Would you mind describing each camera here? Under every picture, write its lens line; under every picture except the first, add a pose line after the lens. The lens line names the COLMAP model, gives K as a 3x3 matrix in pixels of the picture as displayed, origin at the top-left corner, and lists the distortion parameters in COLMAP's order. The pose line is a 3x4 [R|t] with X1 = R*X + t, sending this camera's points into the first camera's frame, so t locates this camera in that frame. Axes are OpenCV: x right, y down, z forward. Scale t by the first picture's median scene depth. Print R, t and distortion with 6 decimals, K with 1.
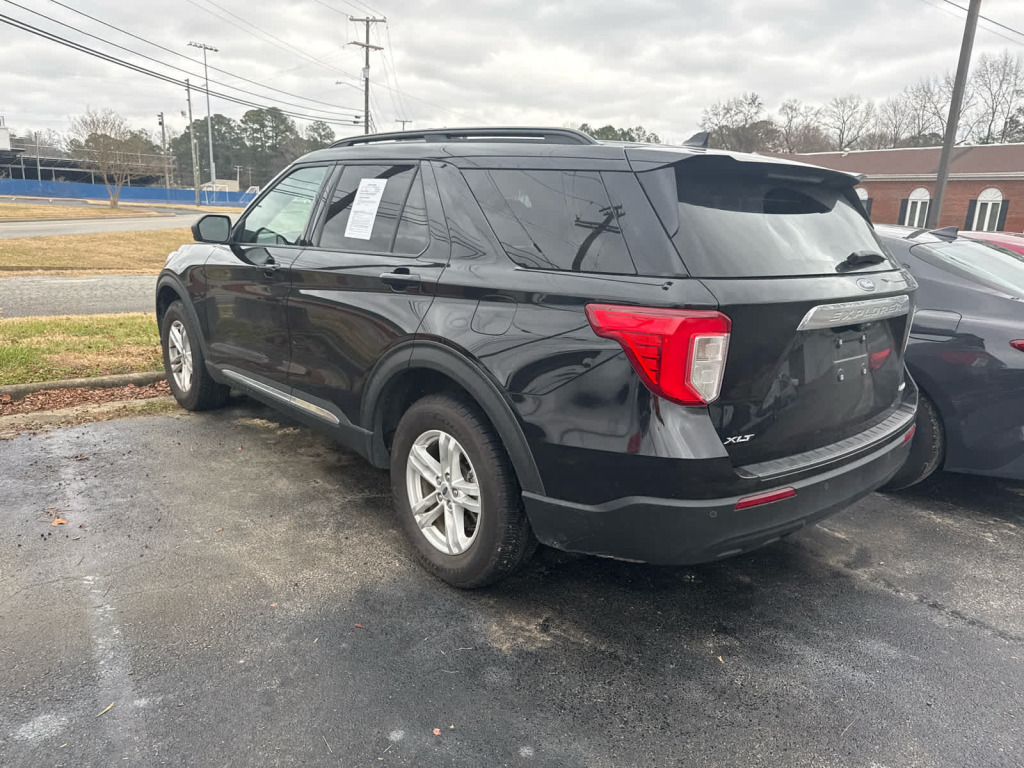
lens RADIAL K [[716.4, 0, 509.0], [0, 716.4, 381.0], [0, 0, 1]] dist [0.007528, -0.010185]
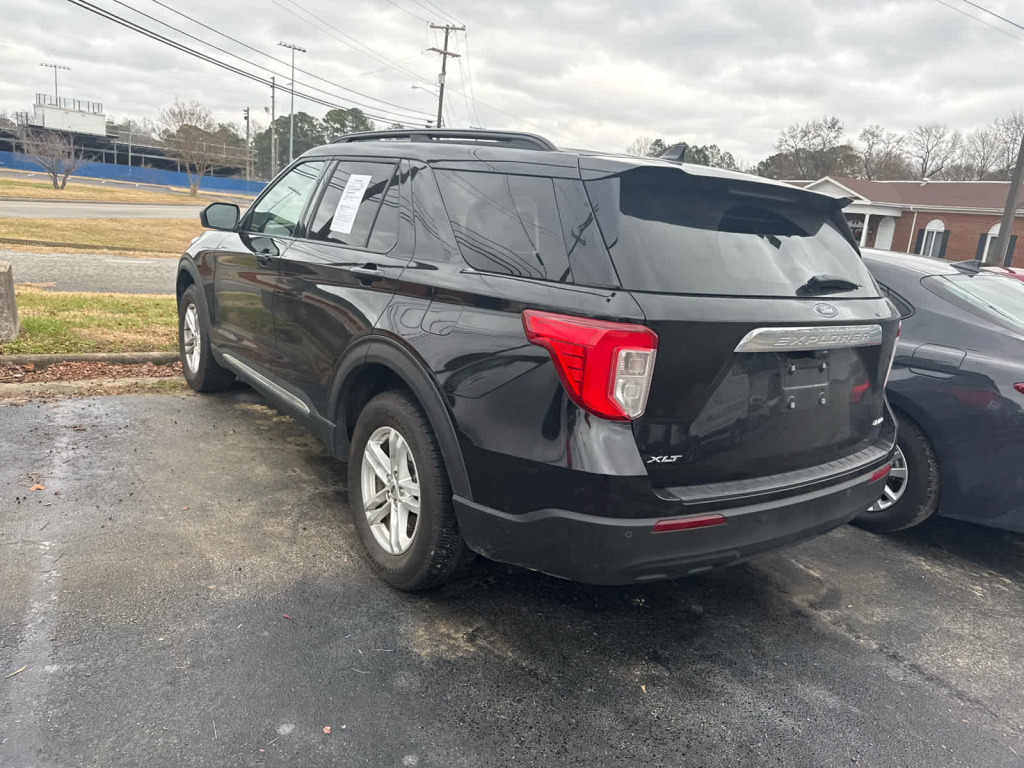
lens RADIAL K [[718.3, 0, 510.3], [0, 718.3, 367.4], [0, 0, 1]] dist [0.002094, -0.005101]
pose [[0.994376, 0.074748, -0.075021, 0.126069], [-0.076951, 0.996672, -0.026905, -0.000517], [0.072761, 0.032527, 0.996819, 0.012024]]
